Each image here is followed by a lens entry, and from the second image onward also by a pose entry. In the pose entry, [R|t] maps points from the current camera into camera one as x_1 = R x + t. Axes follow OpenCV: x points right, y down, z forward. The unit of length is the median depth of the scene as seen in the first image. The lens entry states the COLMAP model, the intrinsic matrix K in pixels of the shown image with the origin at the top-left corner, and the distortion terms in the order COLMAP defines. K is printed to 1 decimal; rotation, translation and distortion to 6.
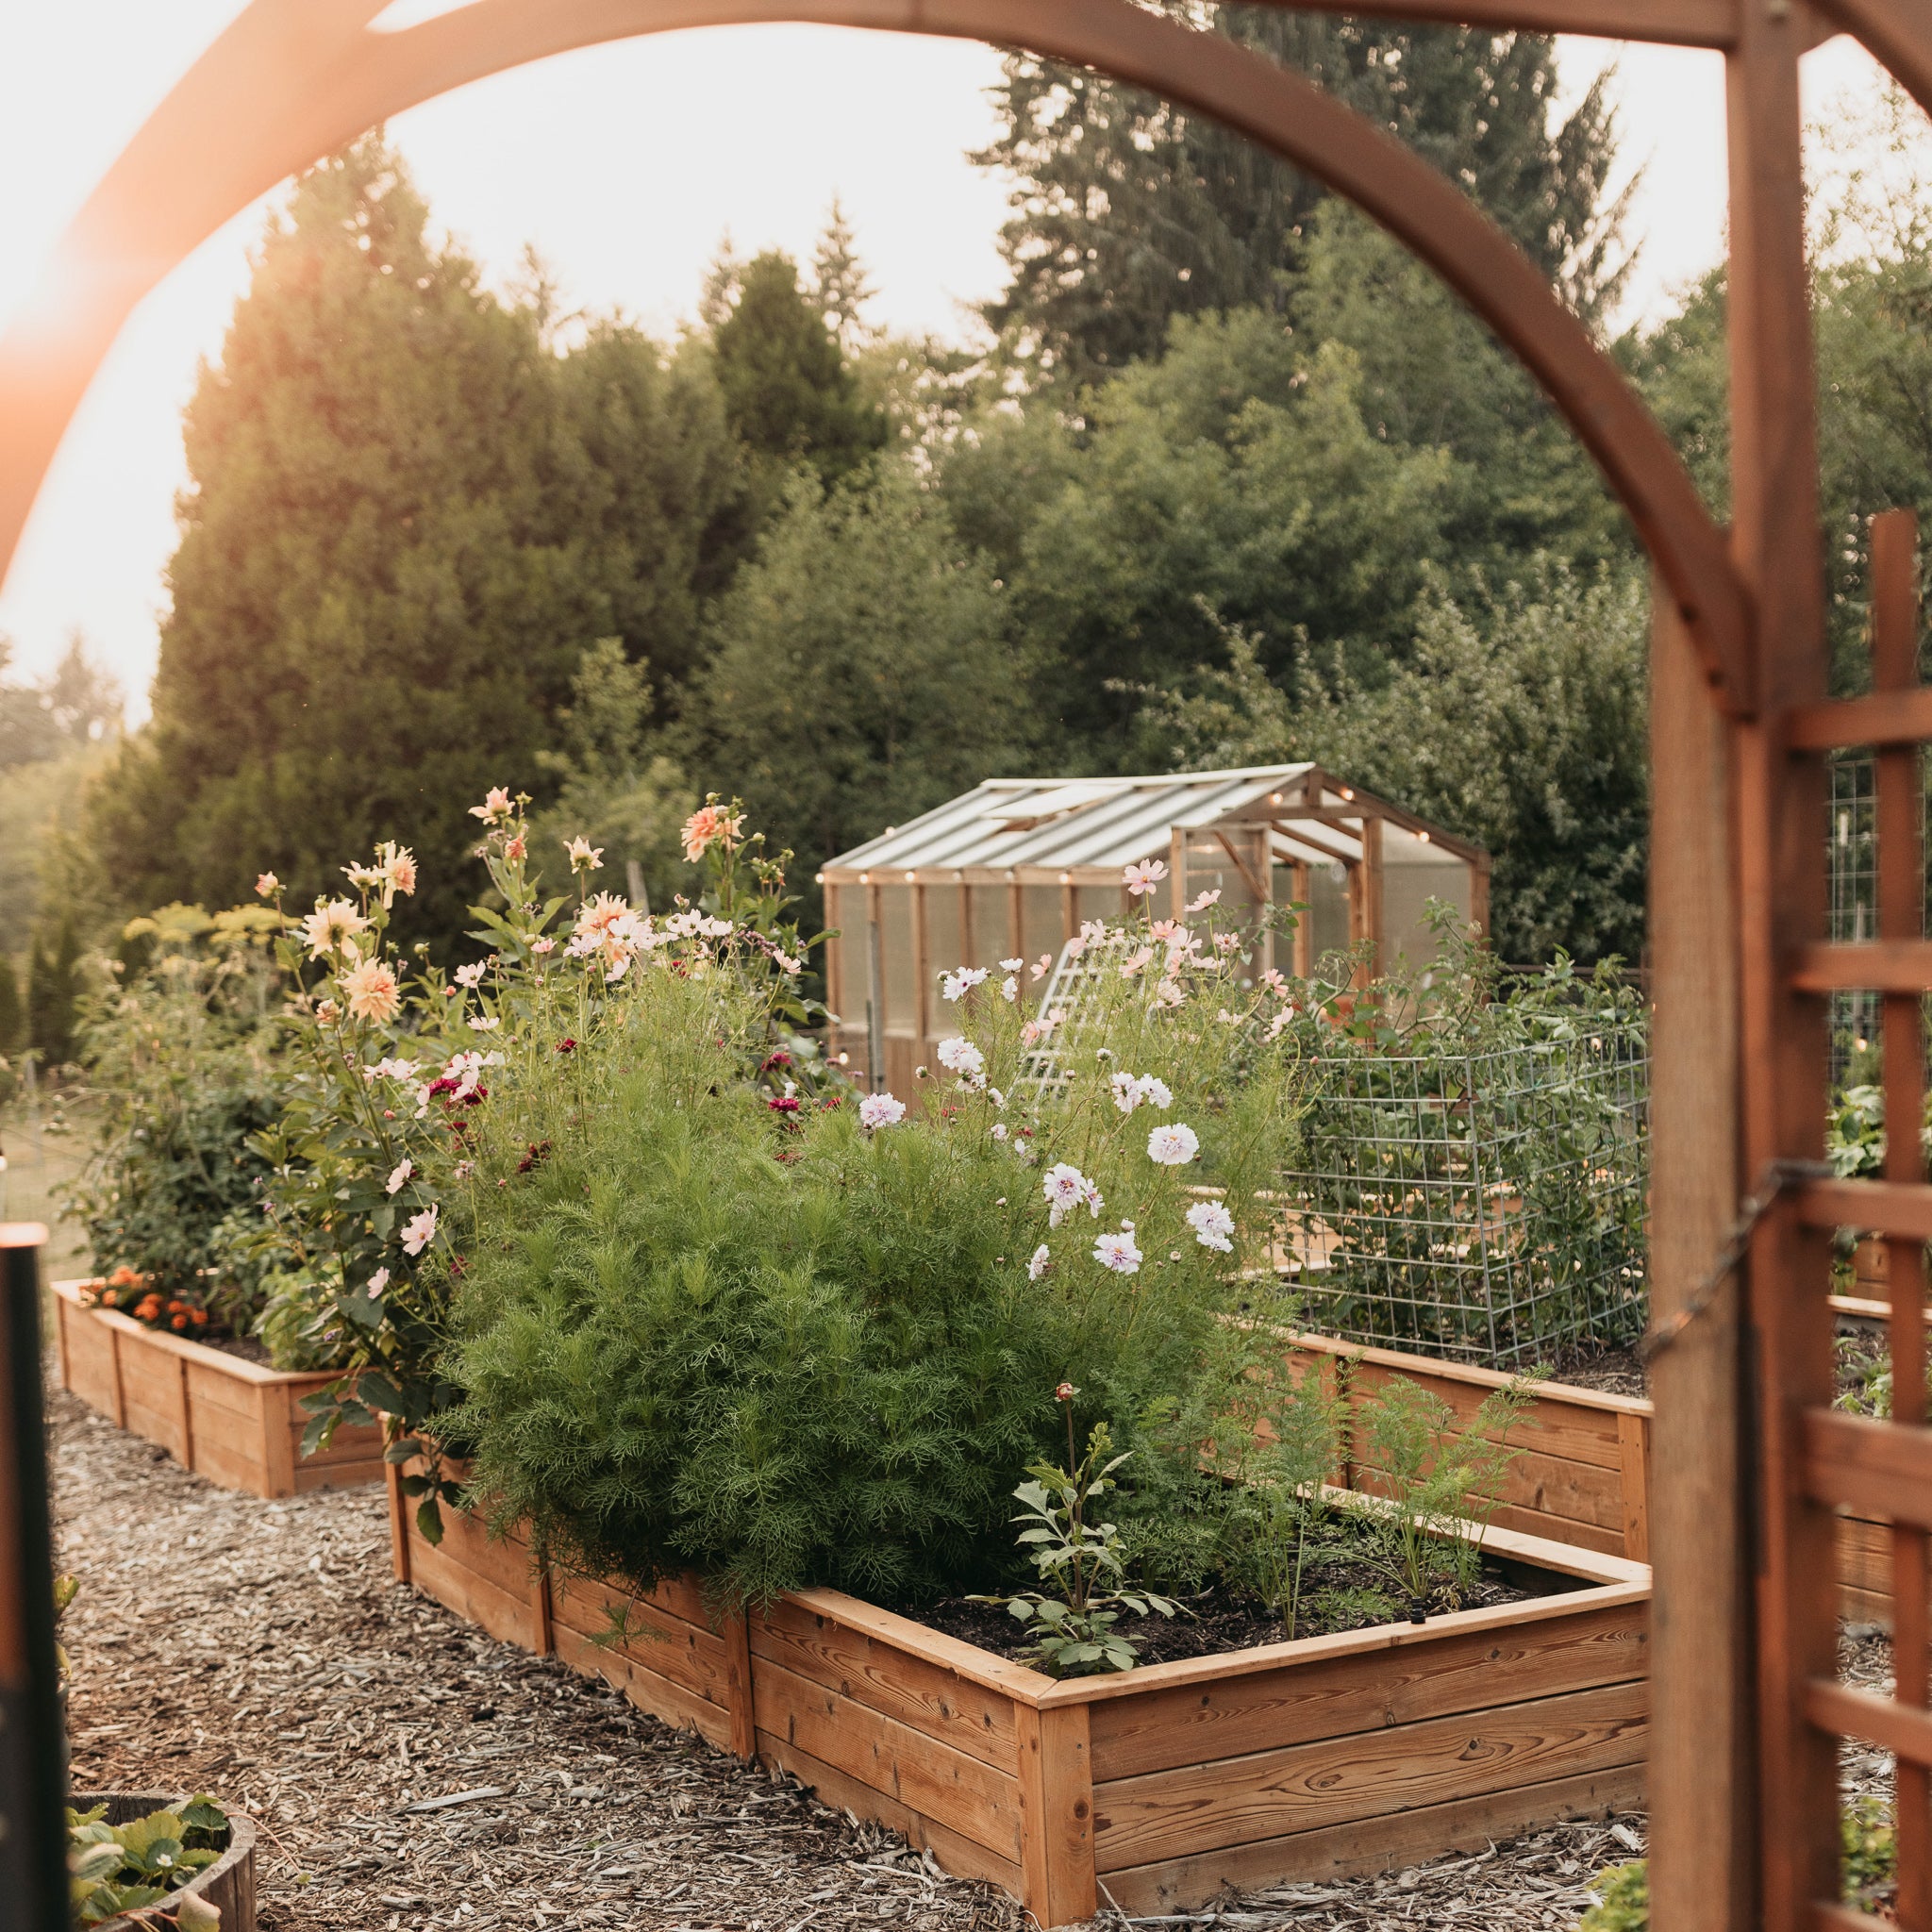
lens RADIAL K [[3168.7, 0, 958.3], [0, 3168.7, 1145.8], [0, 0, 1]] dist [0.035881, 0.000000]
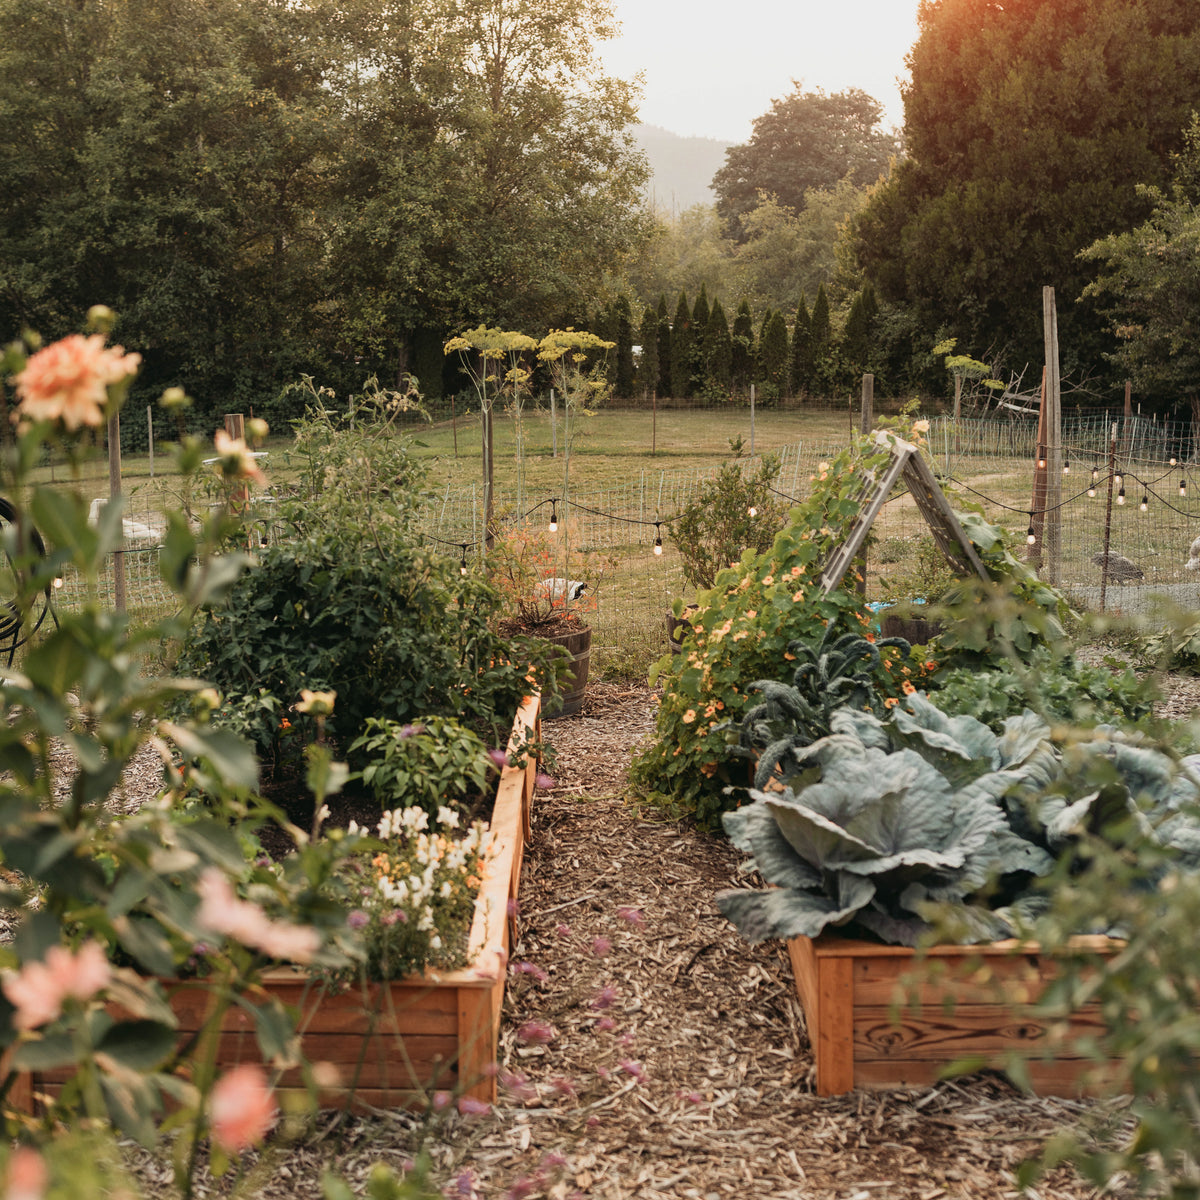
lens RADIAL K [[1832.2, 0, 568.3], [0, 1832.2, 499.5], [0, 0, 1]] dist [0.011032, 0.000000]
pose [[0.881253, 0.101628, -0.461589, 0.028238], [-0.077854, 0.994482, 0.070319, -0.022586], [0.466188, -0.026033, 0.884303, 0.162783]]
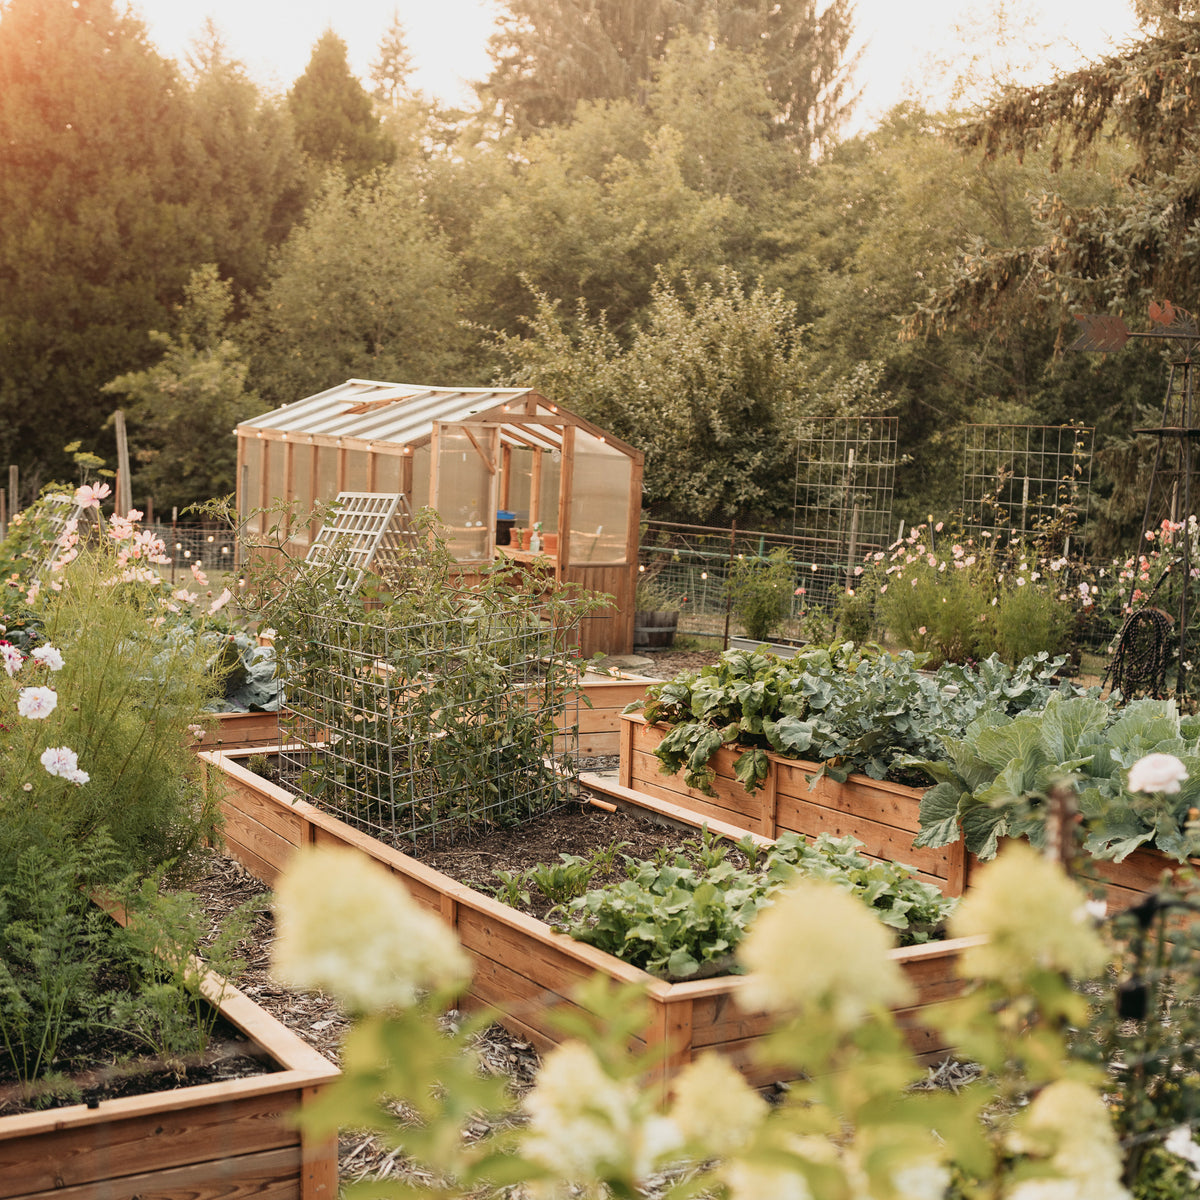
lens RADIAL K [[1832.2, 0, 637.4], [0, 1832.2, 652.5], [0, 0, 1]] dist [0.011032, 0.000000]
pose [[0.993322, 0.072658, 0.089625, 0.038976], [-0.076058, 0.996485, 0.035120, -0.010654], [-0.086759, -0.041702, 0.995356, 0.033232]]
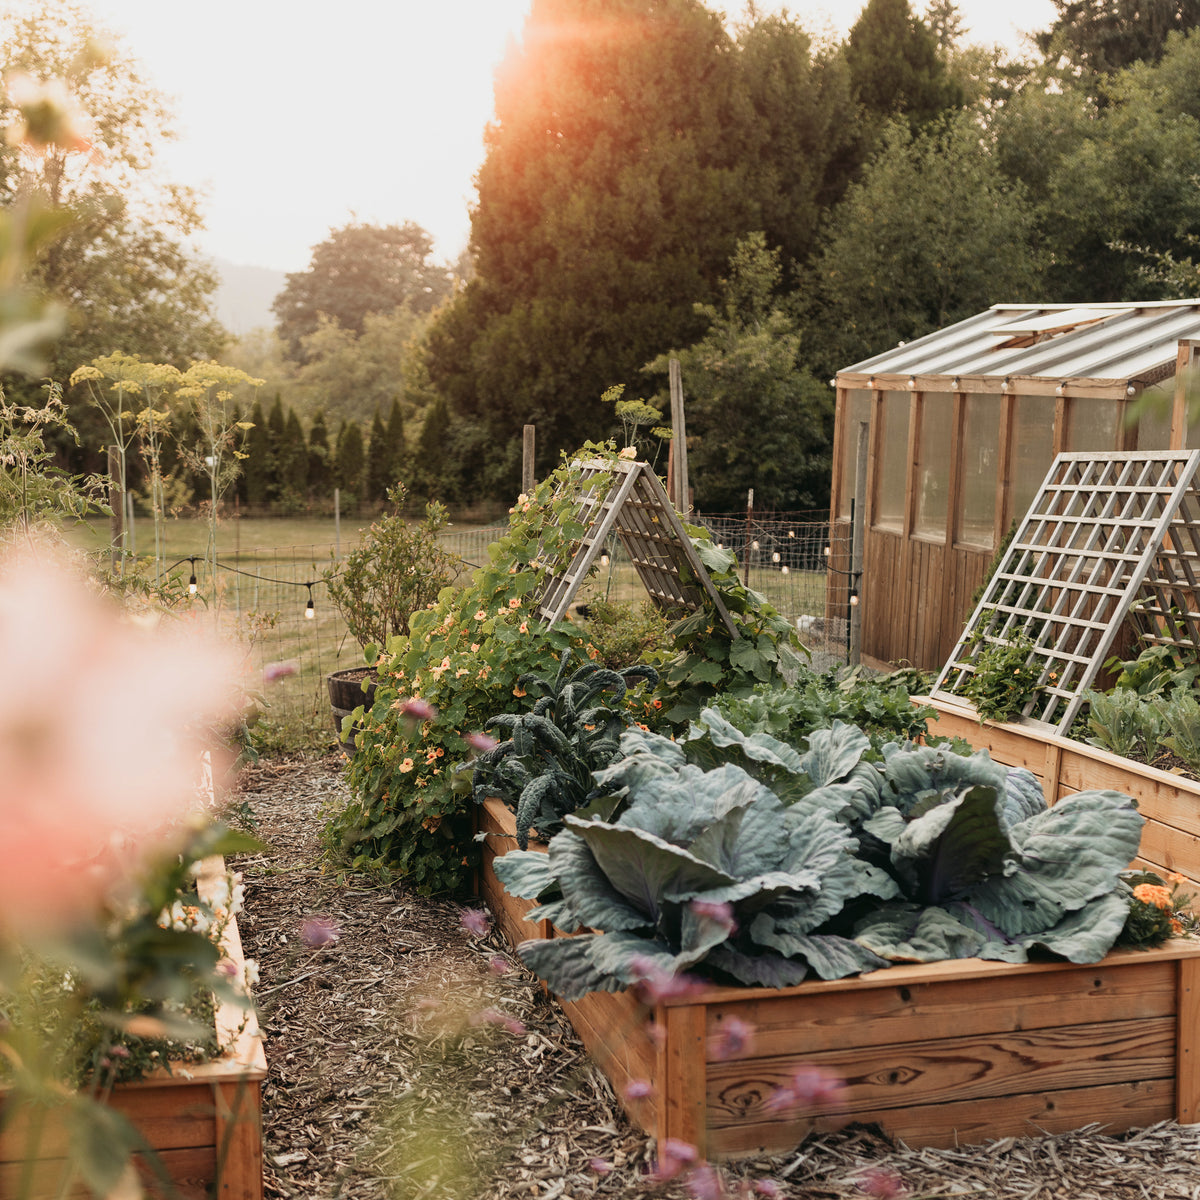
lens RADIAL K [[1730.3, 0, 613.8], [0, 1730.3, 668.6], [0, 0, 1]] dist [0.009957, 0.000000]
pose [[0.975441, 0.092214, -0.200028, 0.005833], [-0.078875, 0.994158, 0.073678, -0.011140], [0.205654, -0.056091, 0.977016, 0.183814]]
